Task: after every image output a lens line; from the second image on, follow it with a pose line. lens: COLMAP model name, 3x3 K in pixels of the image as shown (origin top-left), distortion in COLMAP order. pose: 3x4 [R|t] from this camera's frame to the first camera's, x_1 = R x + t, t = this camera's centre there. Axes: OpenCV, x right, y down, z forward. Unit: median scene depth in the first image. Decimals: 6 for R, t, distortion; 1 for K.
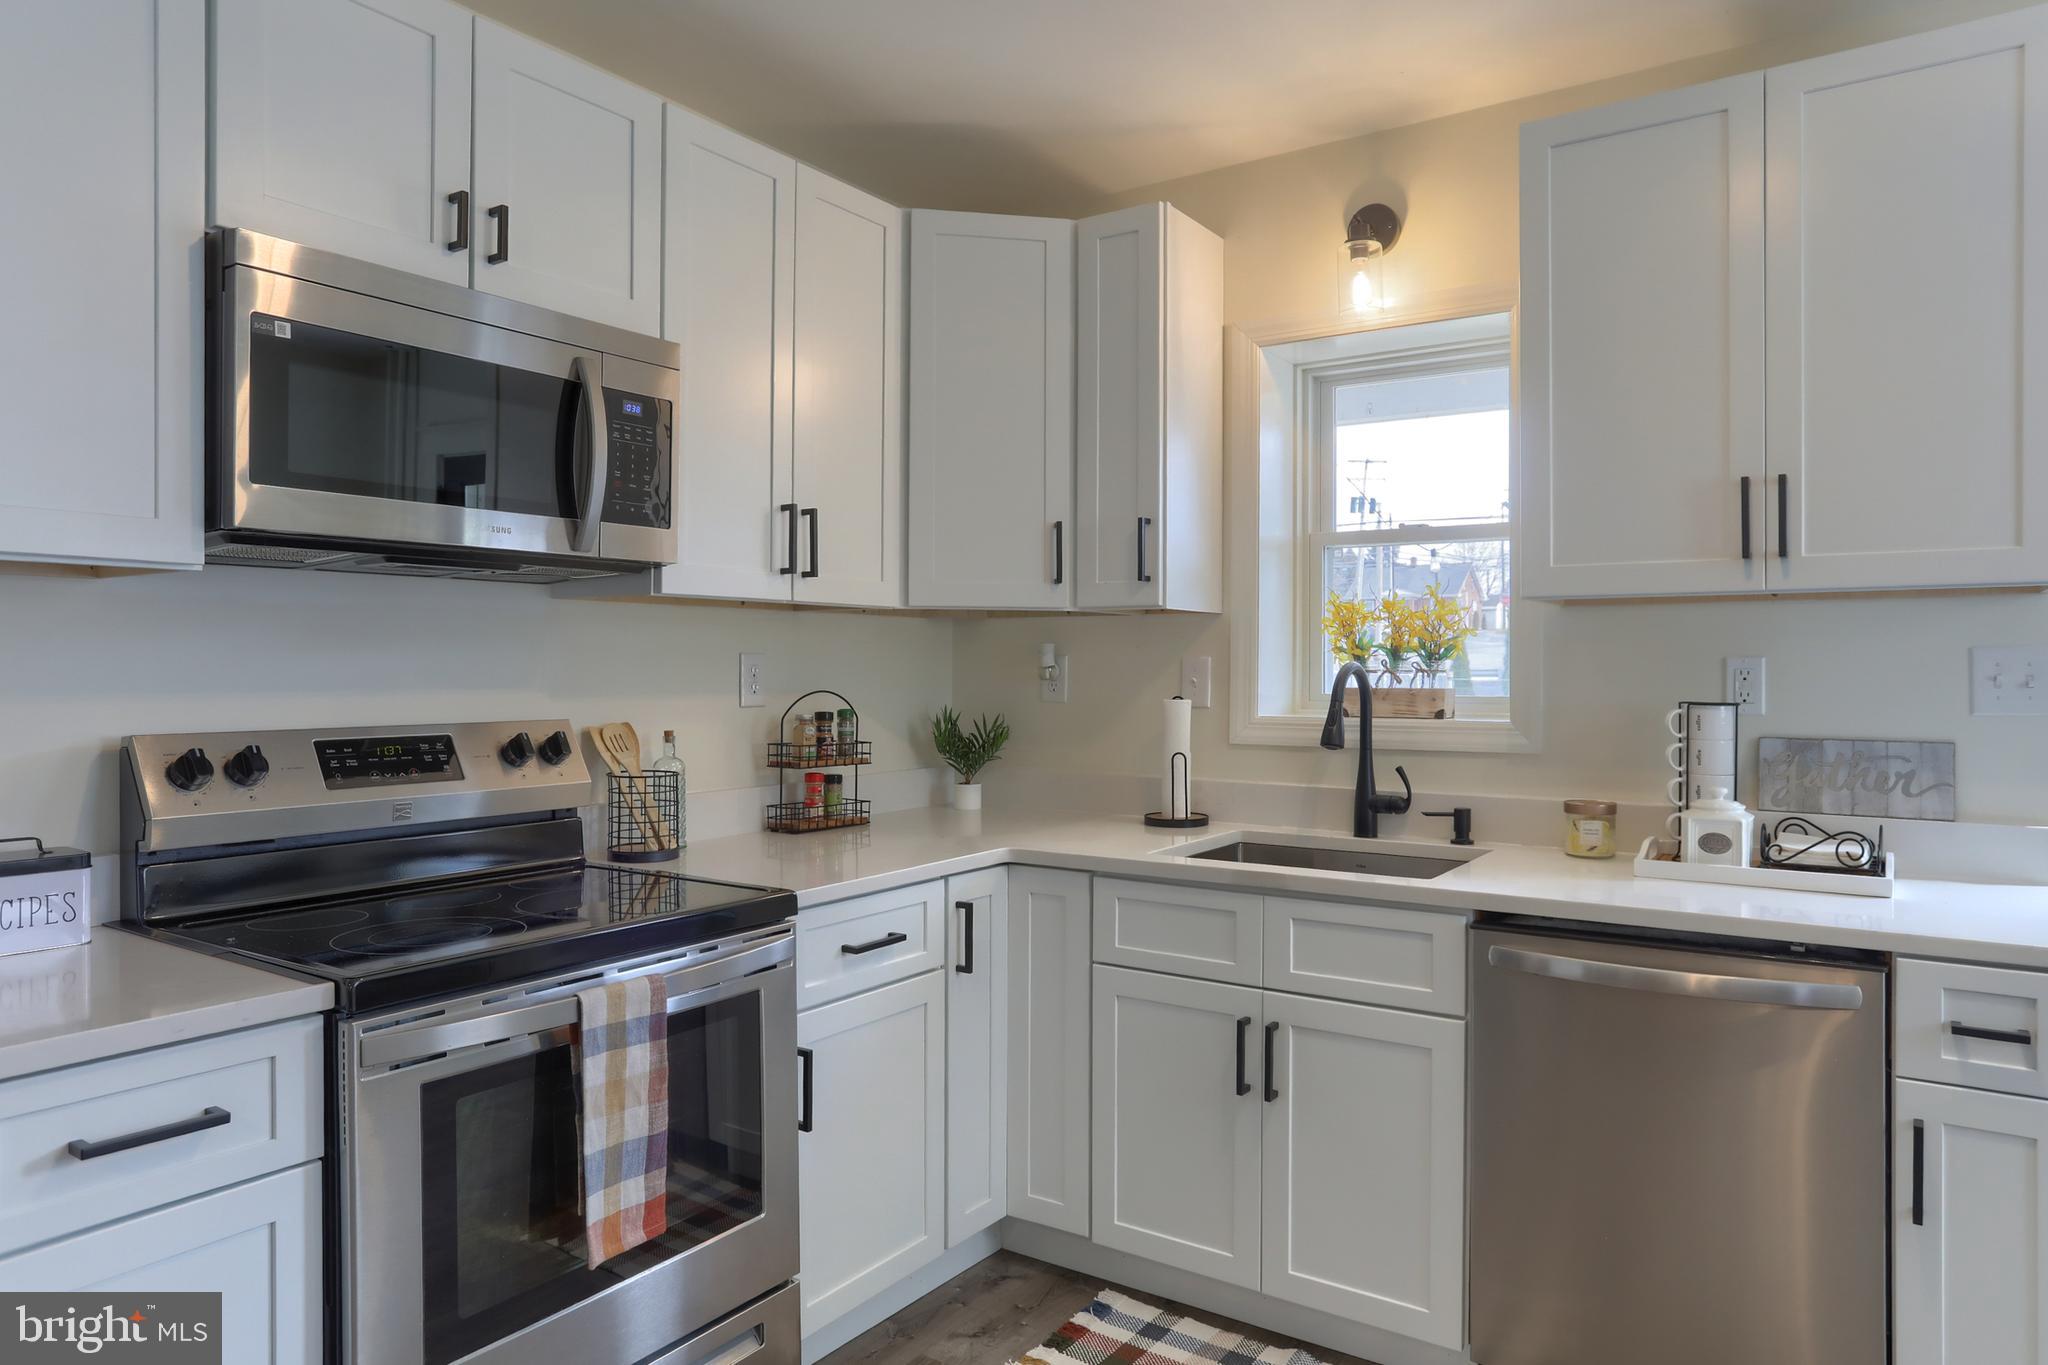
lens RADIAL K [[1305.7, 0, 1037.0], [0, 1305.7, 668.0], [0, 0, 1]] dist [-0.056613, 0.051286]
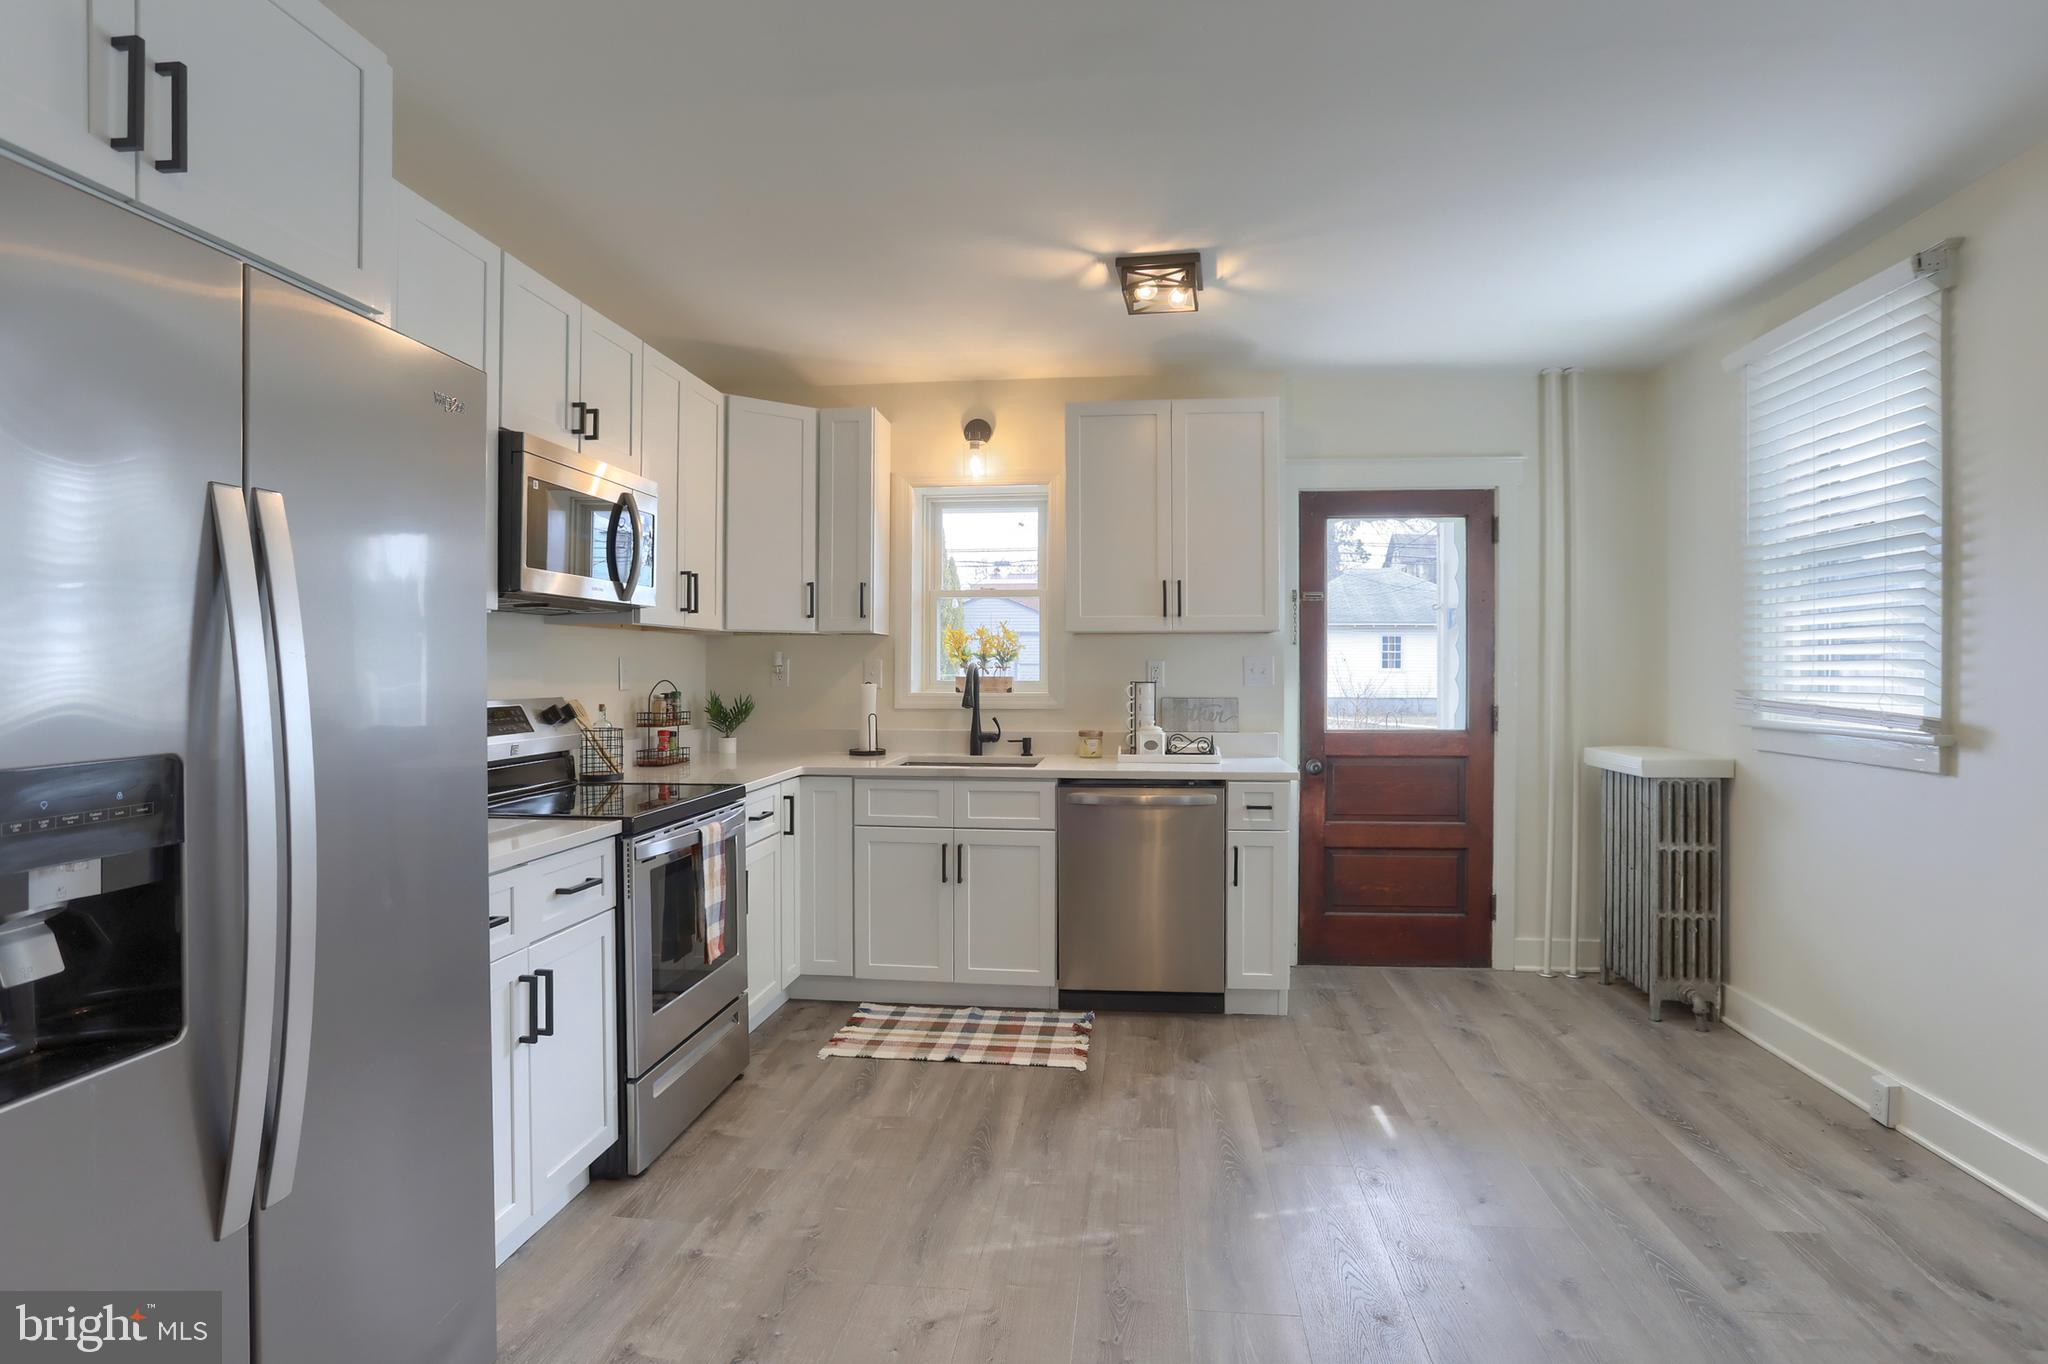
lens RADIAL K [[1076.1, 0, 1023.9], [0, 1076.1, 670.5], [0, 0, 1]] dist [-0.069416, 0.046658]
pose [[0.888715, -0.003098, 0.458450, -0.474717], [0.001813, 0.999993, 0.003242, 0.002199], [-0.458457, -0.002050, 0.888714, -0.495796]]
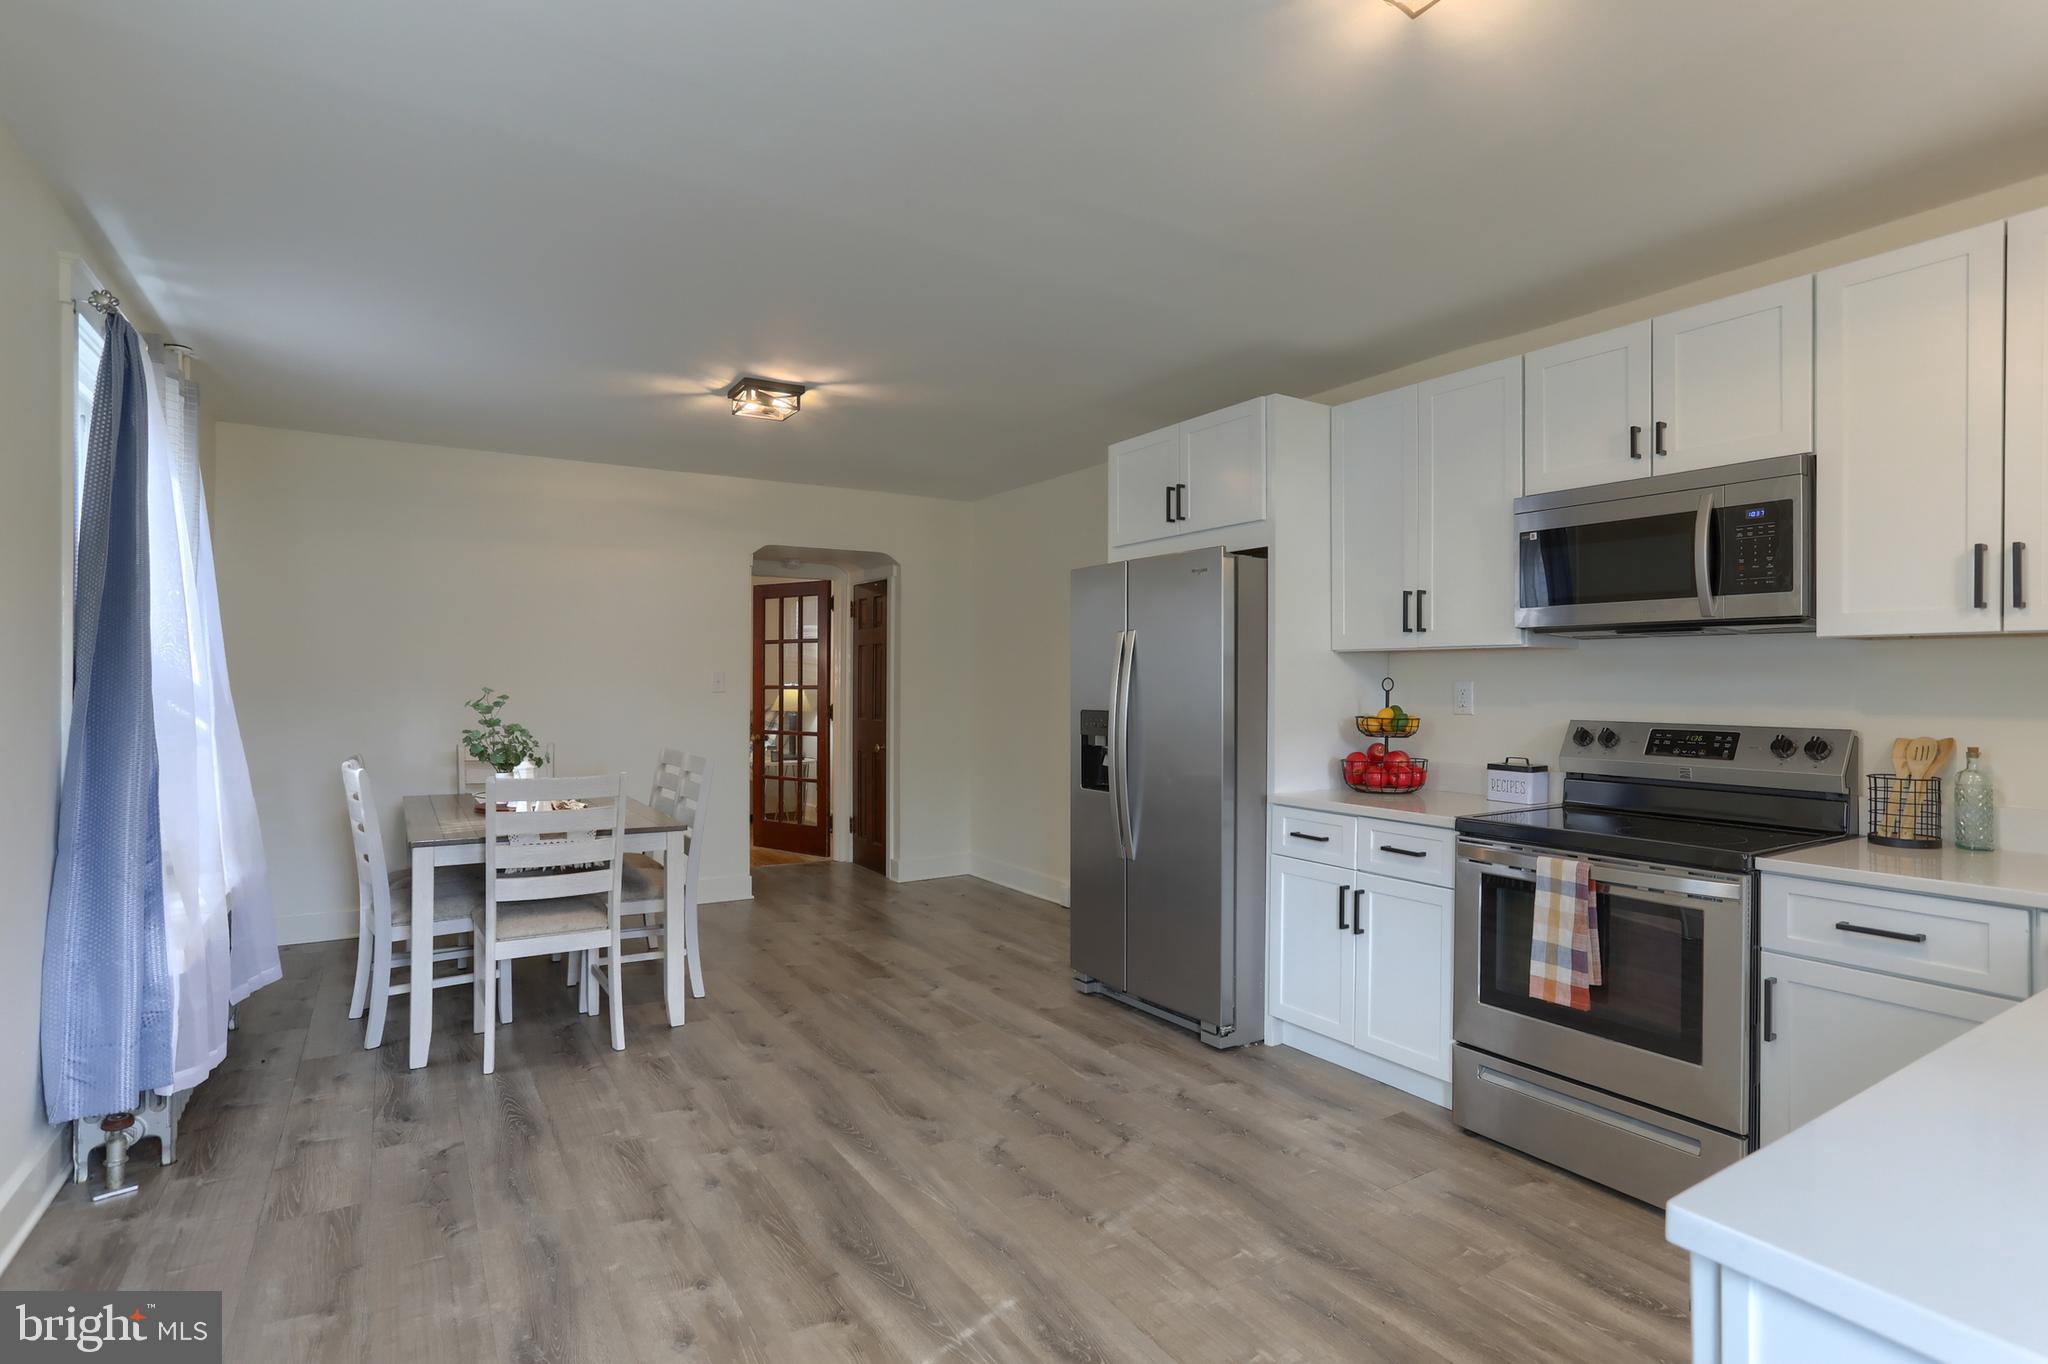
lens RADIAL K [[1004.2, 0, 1024.1], [0, 1004.2, 666.8], [0, 0, 1]] dist [-0.070066, 0.035591]
pose [[-0.401446, -0.015393, -0.915753, 0.944162], [-0.007233, 0.999881, -0.013637, -0.005745], [0.915854, 0.001149, -0.401509, 0.632883]]
